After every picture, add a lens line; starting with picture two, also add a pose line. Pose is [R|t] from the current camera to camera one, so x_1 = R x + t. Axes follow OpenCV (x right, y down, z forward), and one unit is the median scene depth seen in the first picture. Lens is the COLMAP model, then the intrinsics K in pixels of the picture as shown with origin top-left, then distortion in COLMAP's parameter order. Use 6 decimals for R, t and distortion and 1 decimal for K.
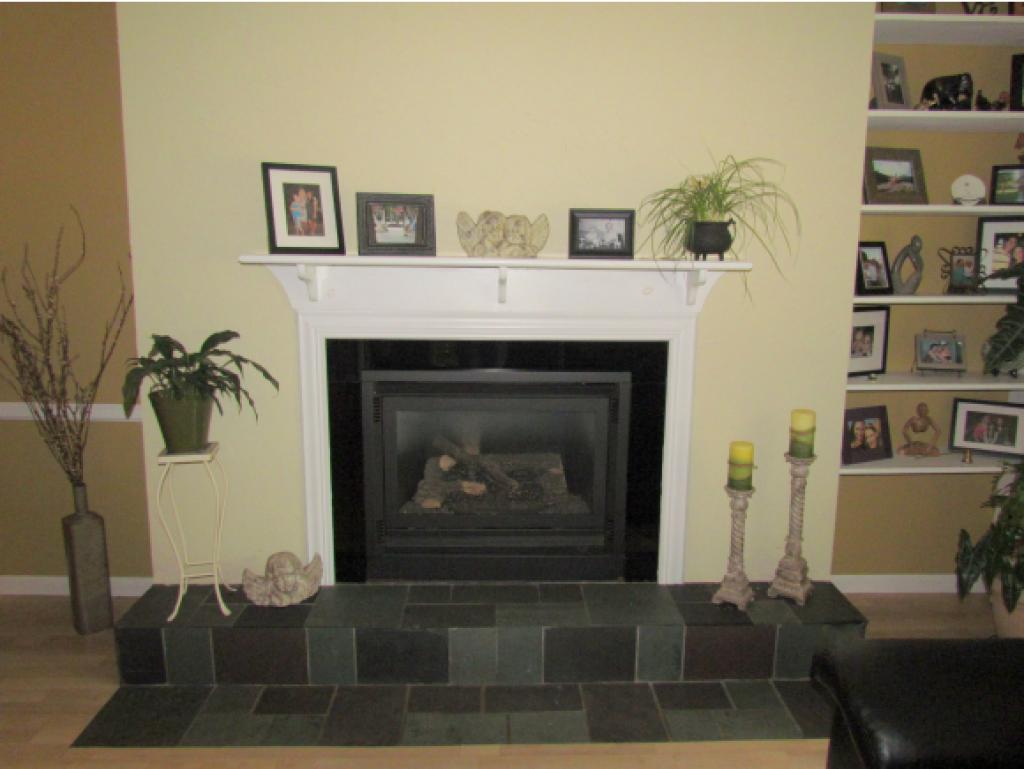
lens RADIAL K [[744.9, 0, 510.7], [0, 744.9, 368.8], [0, 0, 1]] dist [-0.029170, -0.000634]
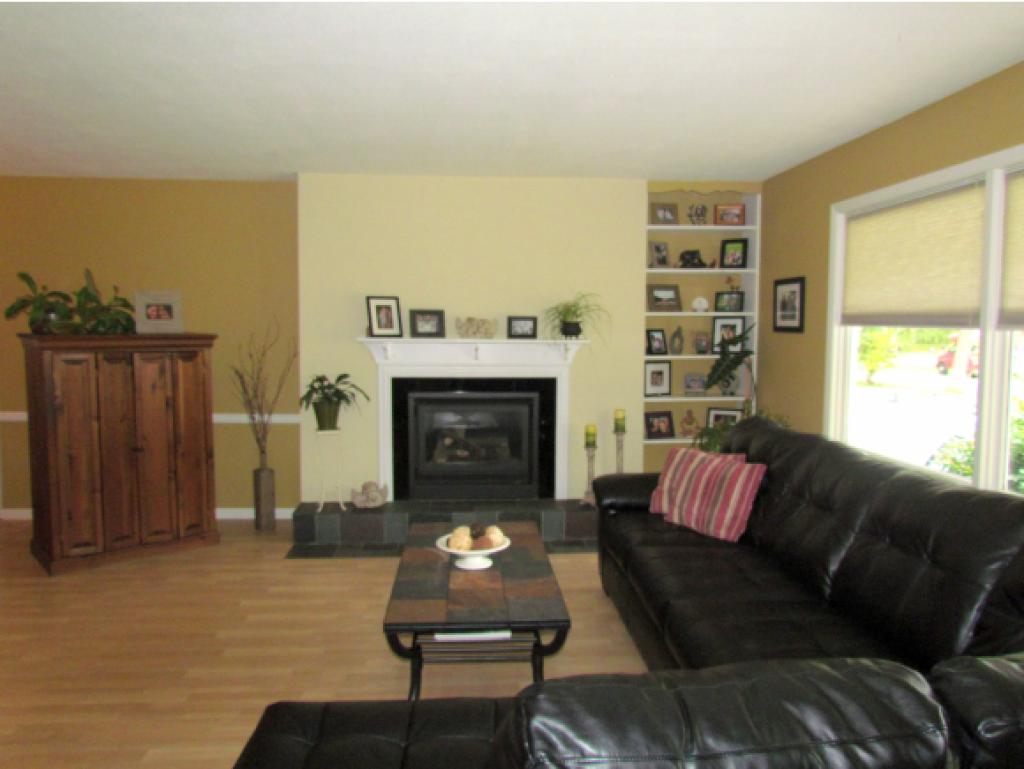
lens RADIAL K [[744.9, 0, 510.7], [0, 744.9, 368.8], [0, 0, 1]] dist [-0.029170, -0.000634]
pose [[0.999231, -0.006402, 0.038694, 0.003454], [0.010321, 0.994735, -0.101958, 0.150948], [-0.037837, 0.102279, 0.994036, -1.082859]]
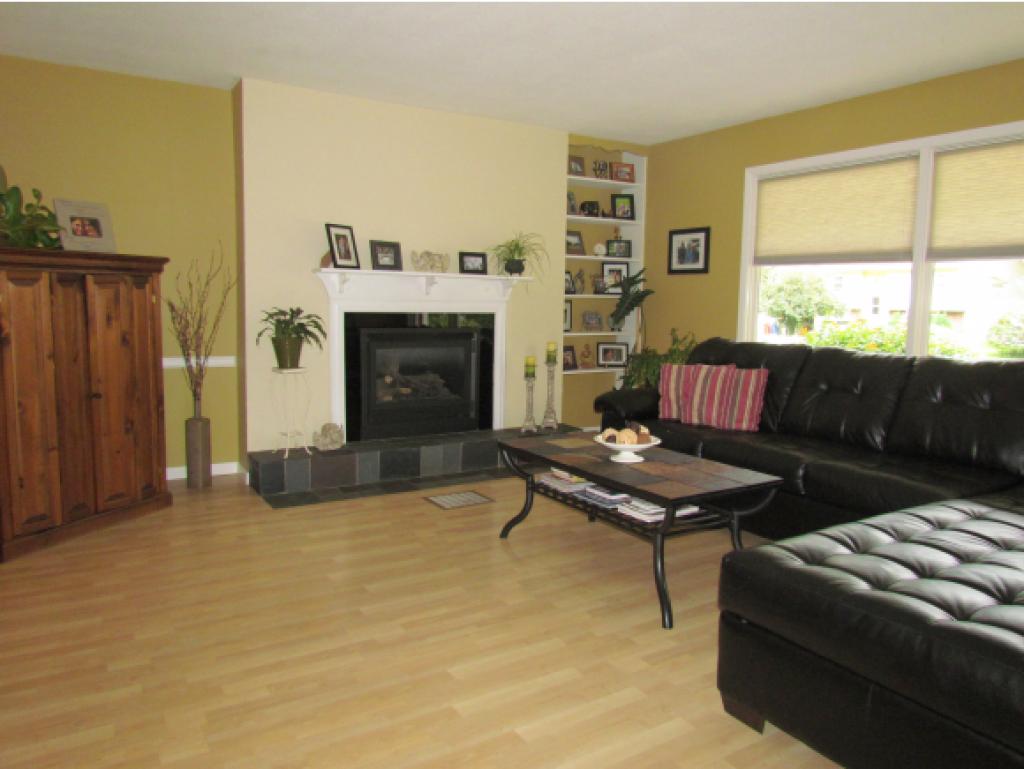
lens RADIAL K [[744.9, 0, 510.7], [0, 744.9, 368.8], [0, 0, 1]] dist [-0.029170, -0.000634]
pose [[0.858410, -0.040365, 0.511373, -0.879393], [0.073343, 0.996315, -0.044473, 0.226822], [-0.507693, 0.075682, 0.858207, -0.893816]]
